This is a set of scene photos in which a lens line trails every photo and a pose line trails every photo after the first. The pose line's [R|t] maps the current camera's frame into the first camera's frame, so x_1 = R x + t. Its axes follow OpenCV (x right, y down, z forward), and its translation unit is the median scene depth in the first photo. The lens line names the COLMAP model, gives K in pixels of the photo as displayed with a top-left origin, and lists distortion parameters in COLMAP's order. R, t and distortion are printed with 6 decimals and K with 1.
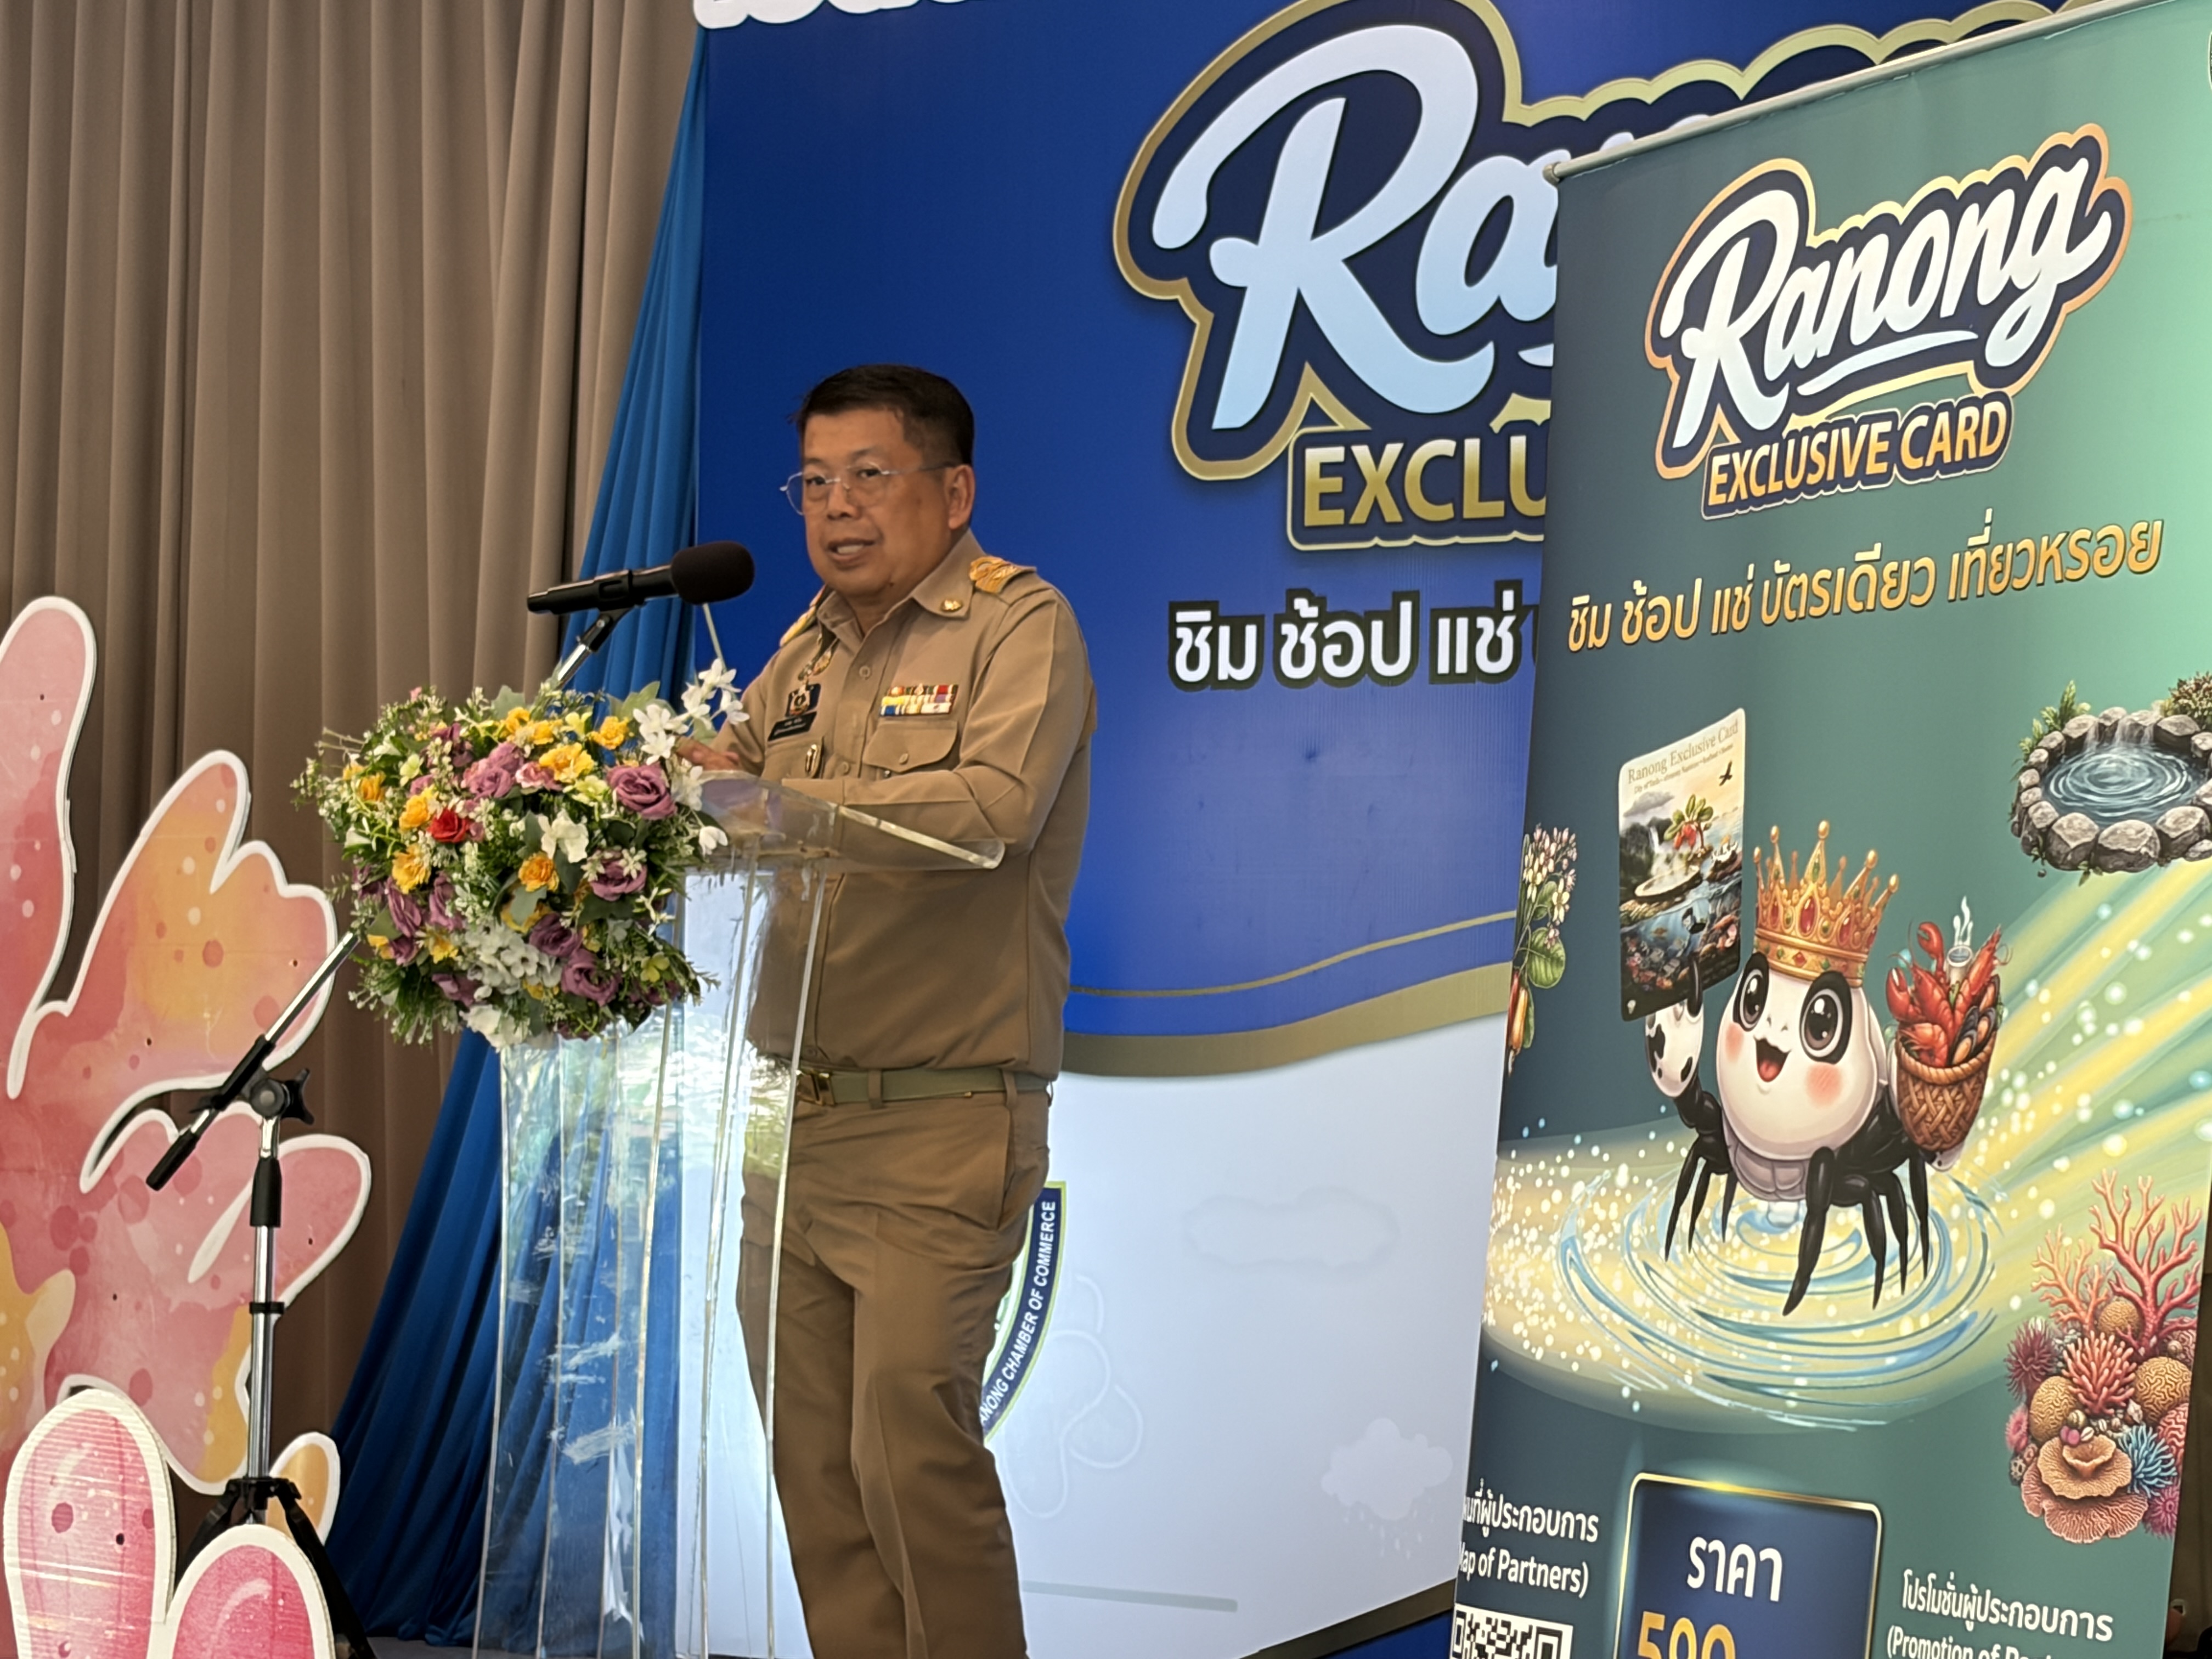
lens RADIAL K [[5825.2, 0, 1106.0], [0, 5825.2, 829.5], [0, 0, 1]] dist [0.164941, 0.625225]
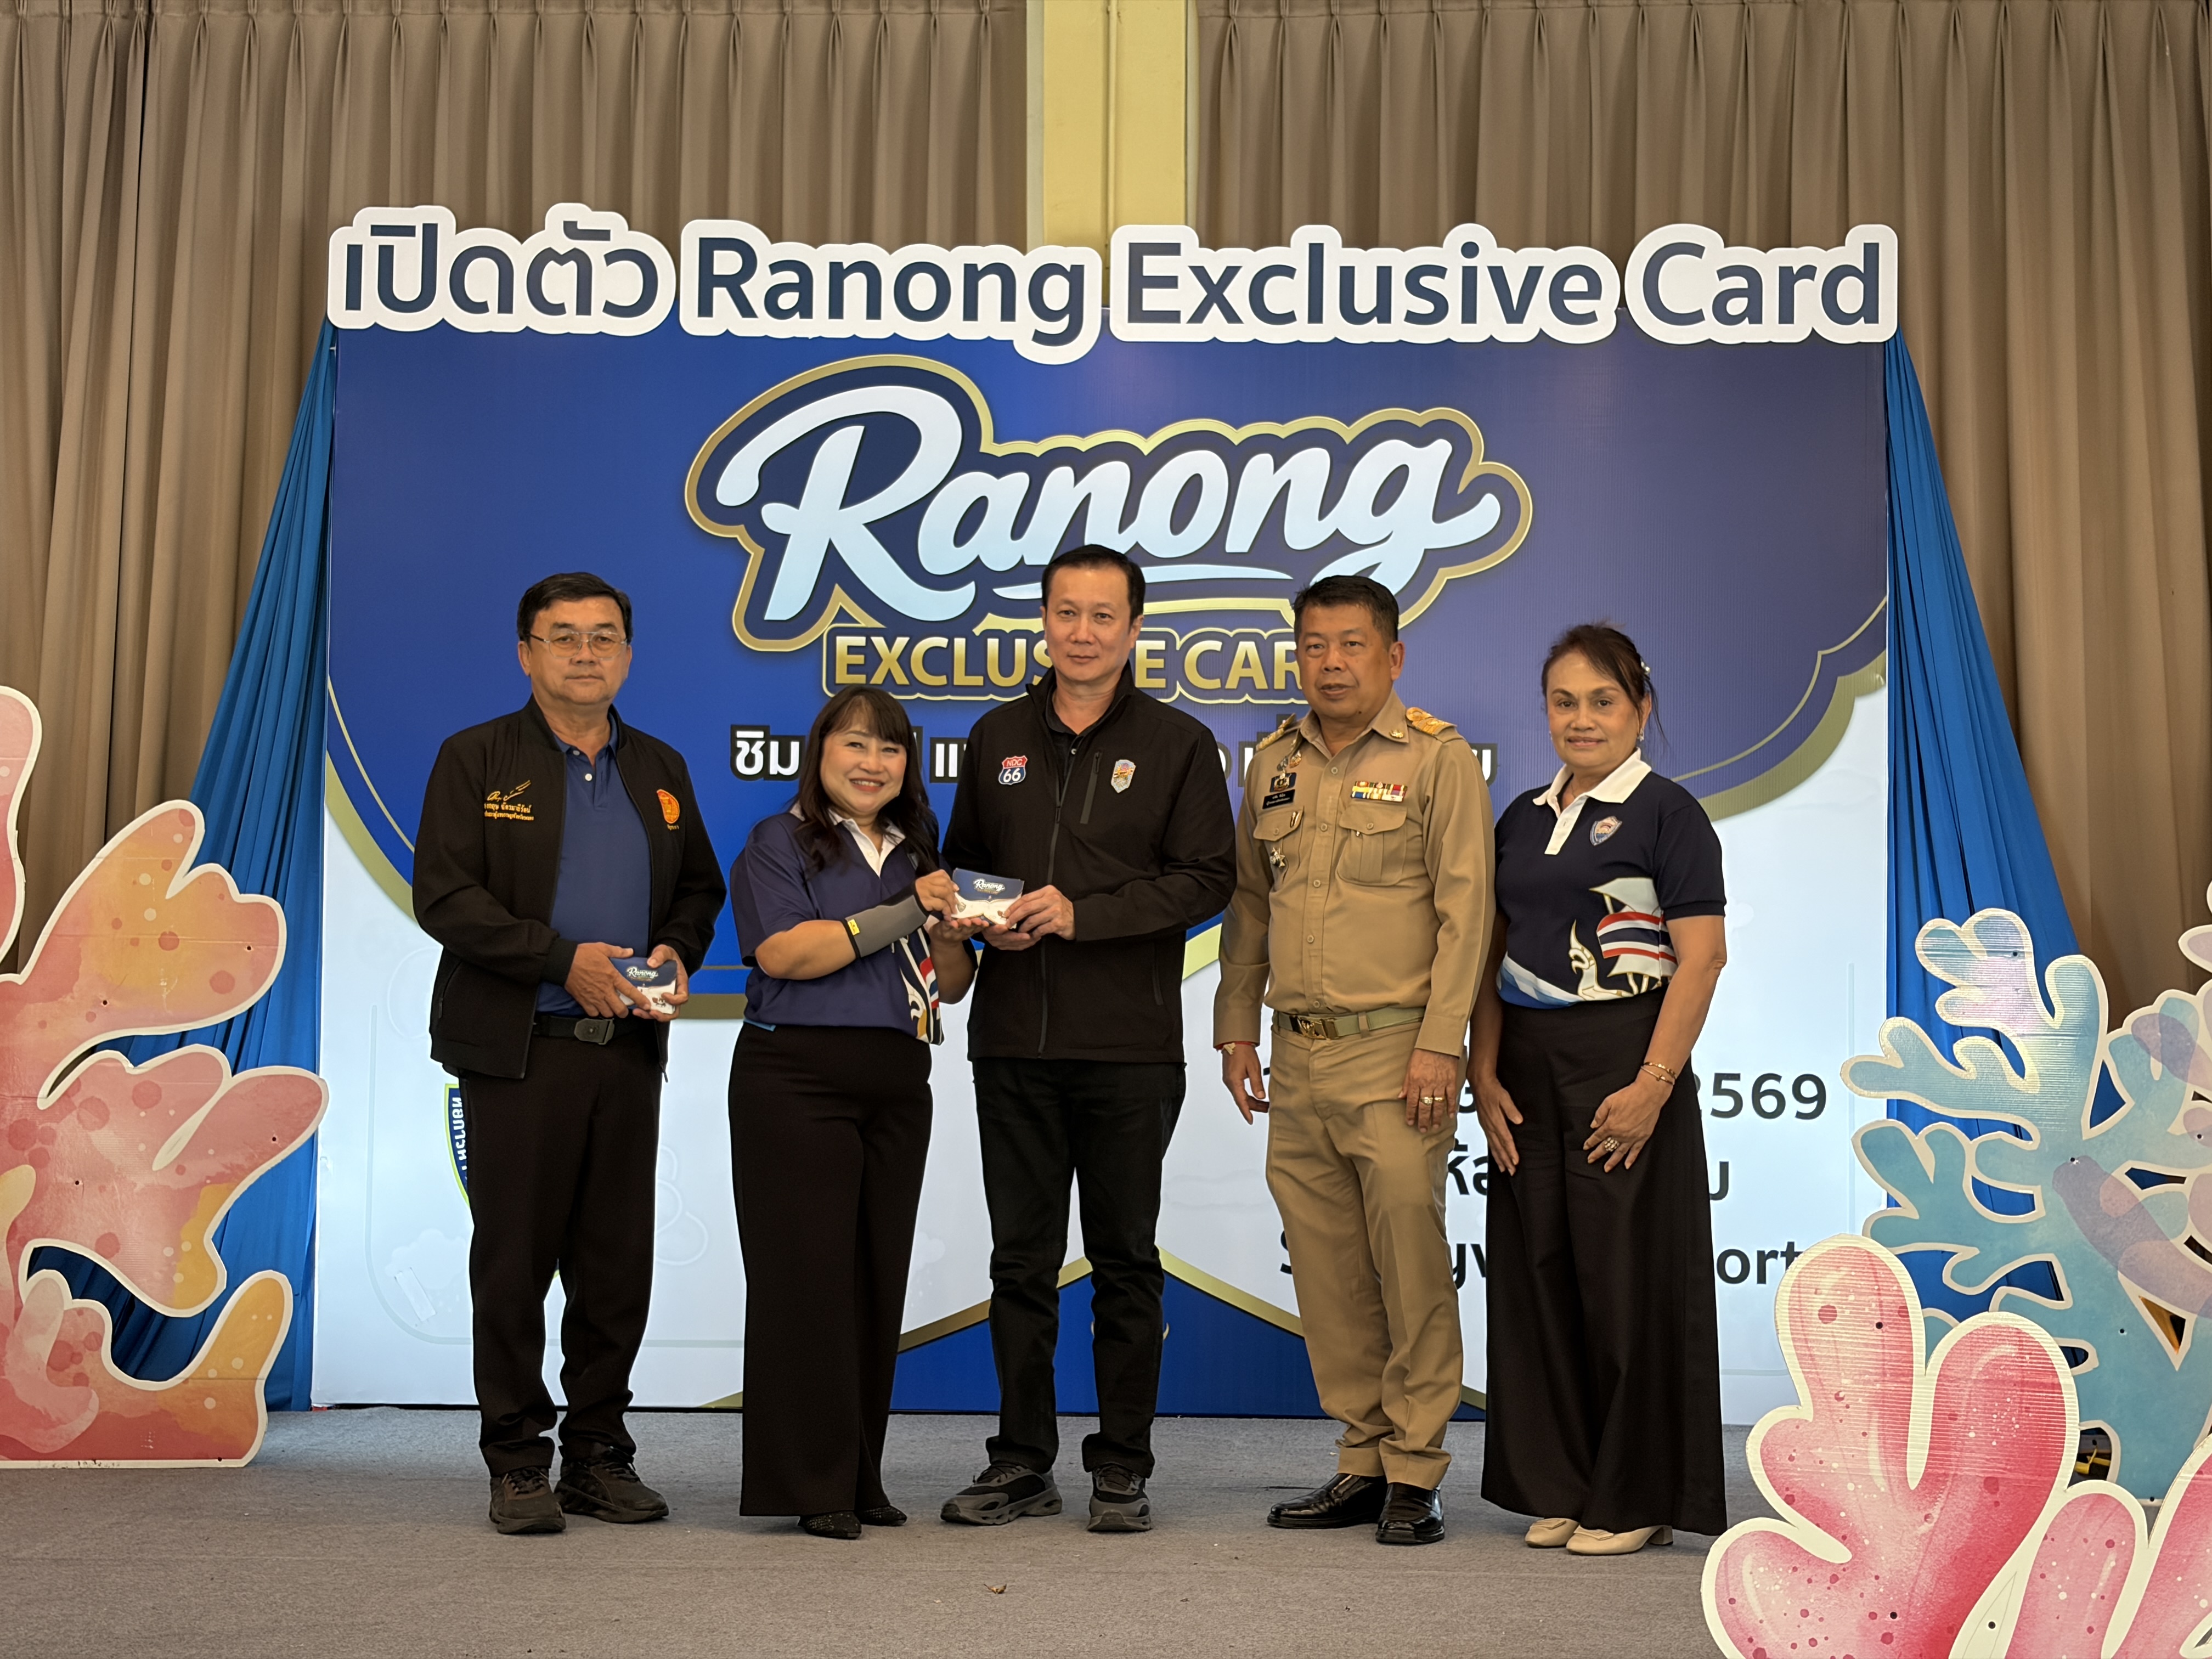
lens RADIAL K [[3328.6, 0, 1106.0], [0, 3328.6, 829.5], [0, 0, 1]] dist [0.242363, -0.988321]
pose [[0.798549, 0.024245, 0.601442, -0.470896], [-0.020101, 0.999705, -0.013612, 0.000522], [-0.601594, -0.001219, 0.798801, 0.201671]]
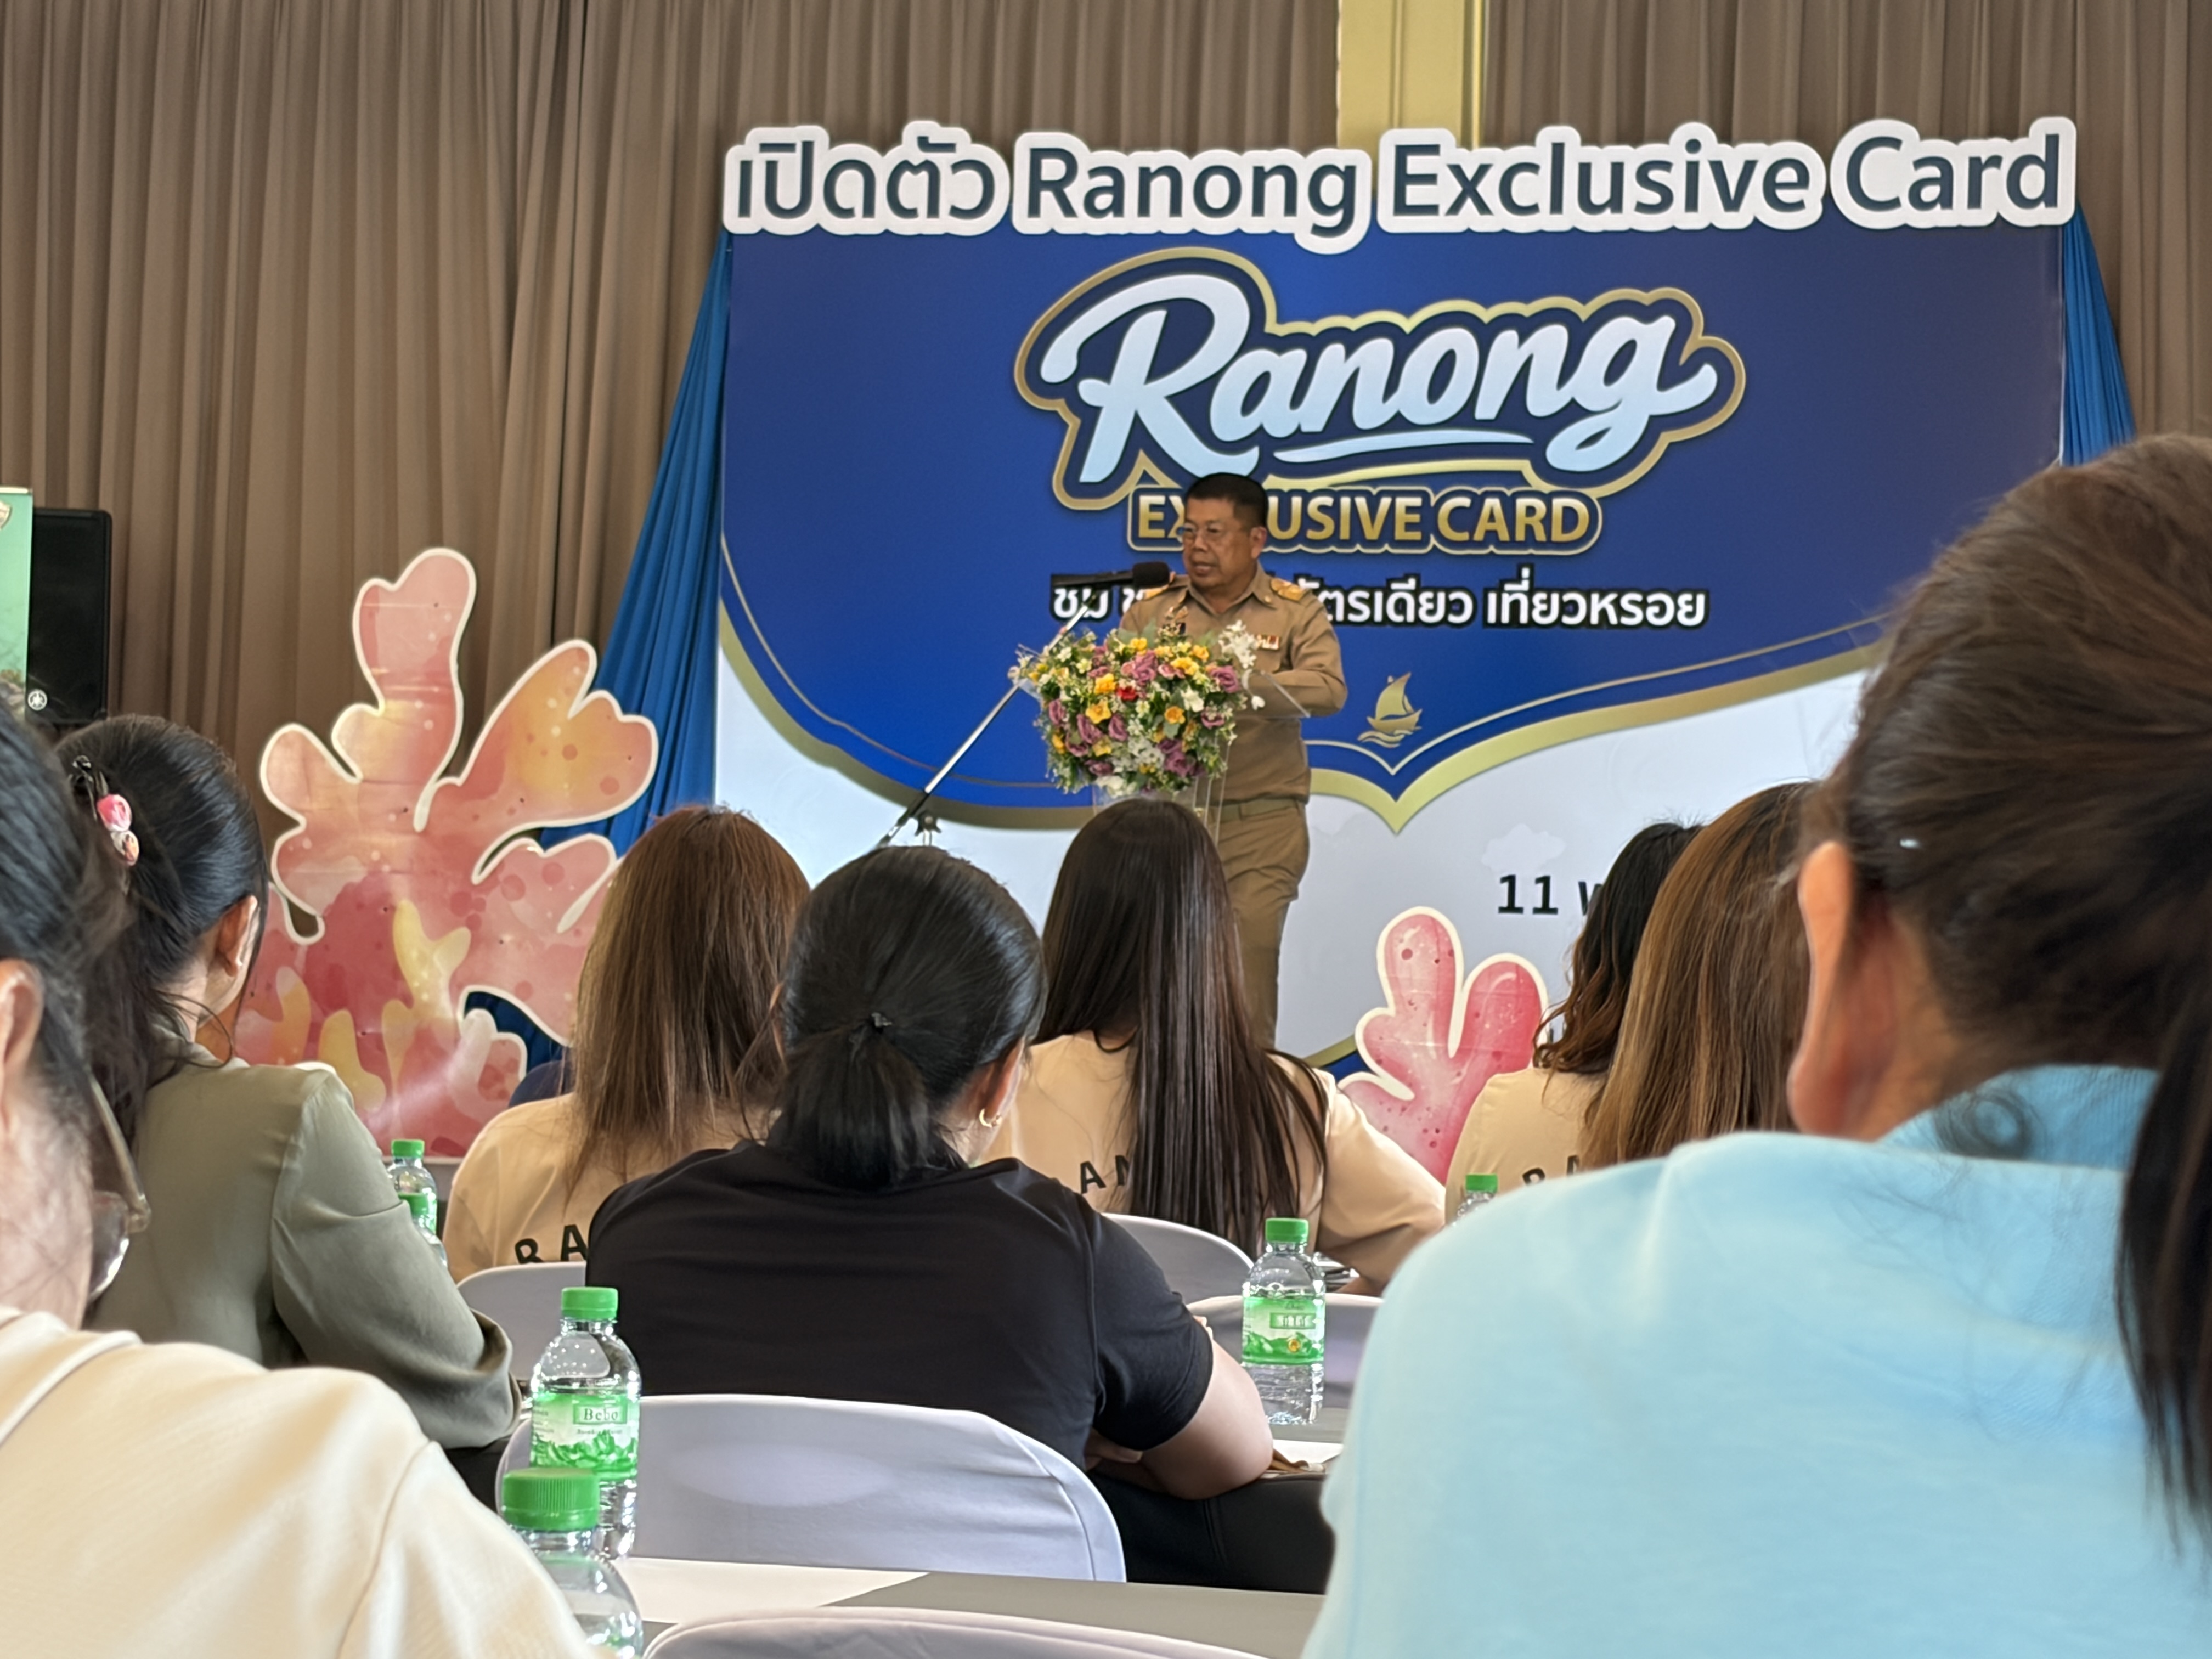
lens RADIAL K [[5955.6, 0, 1106.0], [0, 5955.6, 829.5], [0, 0, 1]] dist [0.161263, 0.595978]
pose [[0.922286, 0.016040, 0.386174, -0.716209], [-0.025127, 0.999513, 0.018493, 0.006974], [-0.385689, -0.026759, 0.922241, -0.769649]]
